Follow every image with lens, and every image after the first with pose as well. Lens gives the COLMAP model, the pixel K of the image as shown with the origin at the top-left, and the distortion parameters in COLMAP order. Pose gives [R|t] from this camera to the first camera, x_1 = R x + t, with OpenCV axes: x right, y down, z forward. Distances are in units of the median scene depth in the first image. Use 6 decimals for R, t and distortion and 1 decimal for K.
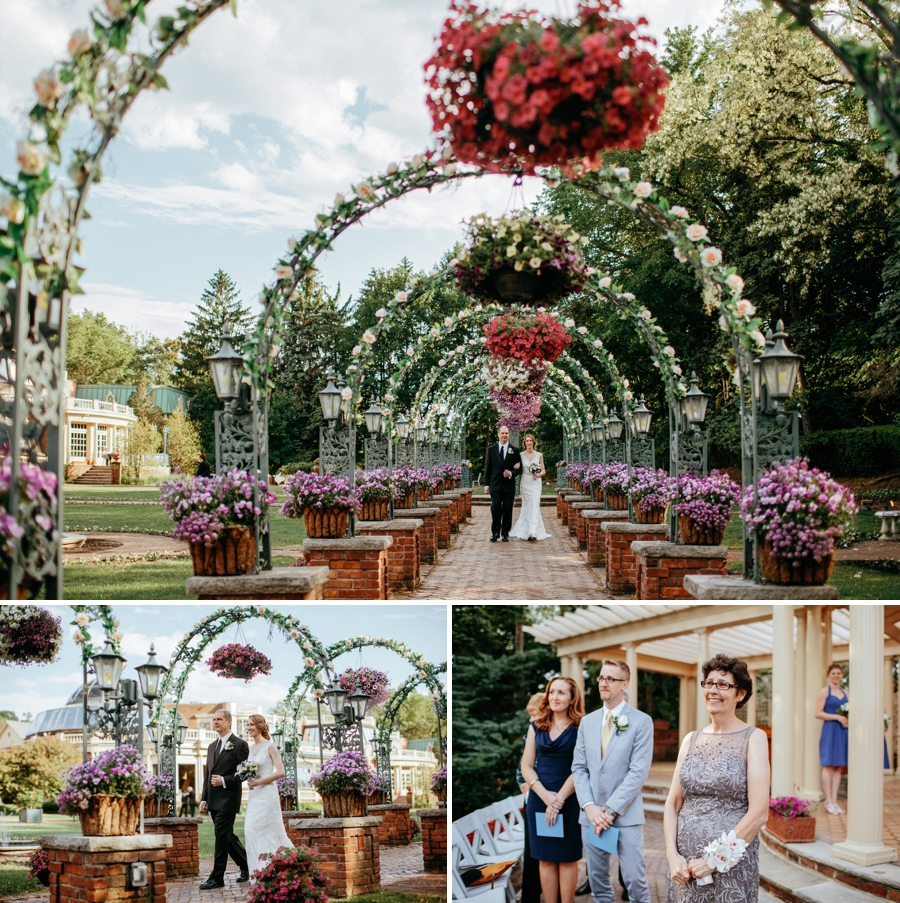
lens RADIAL K [[1093.9, 0, 449.9], [0, 1093.9, 502.8], [0, 0, 1]] dist [-0.021556, -0.022108]
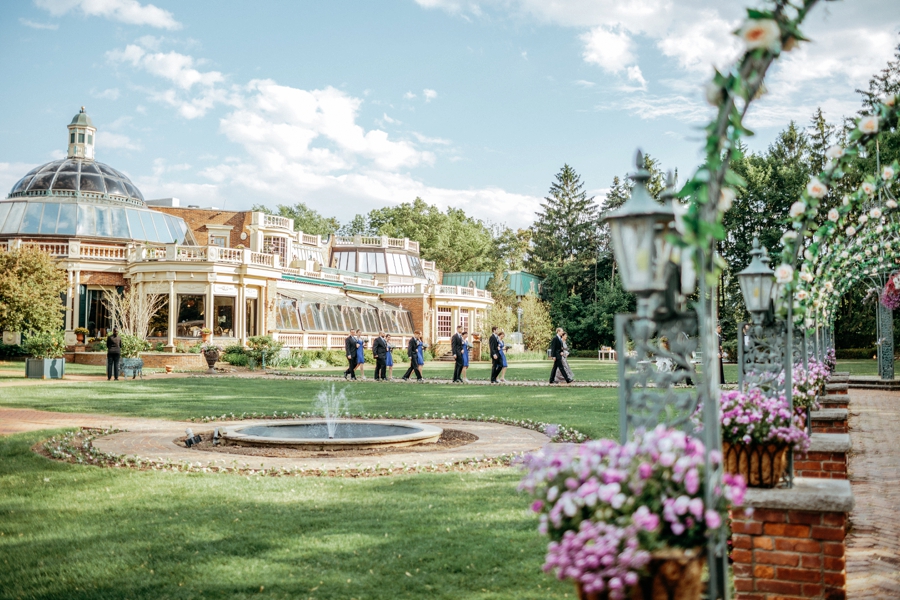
lens RADIAL K [[884.0, 0, 450.0], [0, 884.0, 300.0], [0, 0, 1]] dist [-0.123637, 0.016808]
pose [[0.945300, -0.026802, -0.325100, -0.078568], [0.003837, 0.997464, -0.071075, -0.031590], [0.326181, 0.065940, 0.943005, 0.291645]]
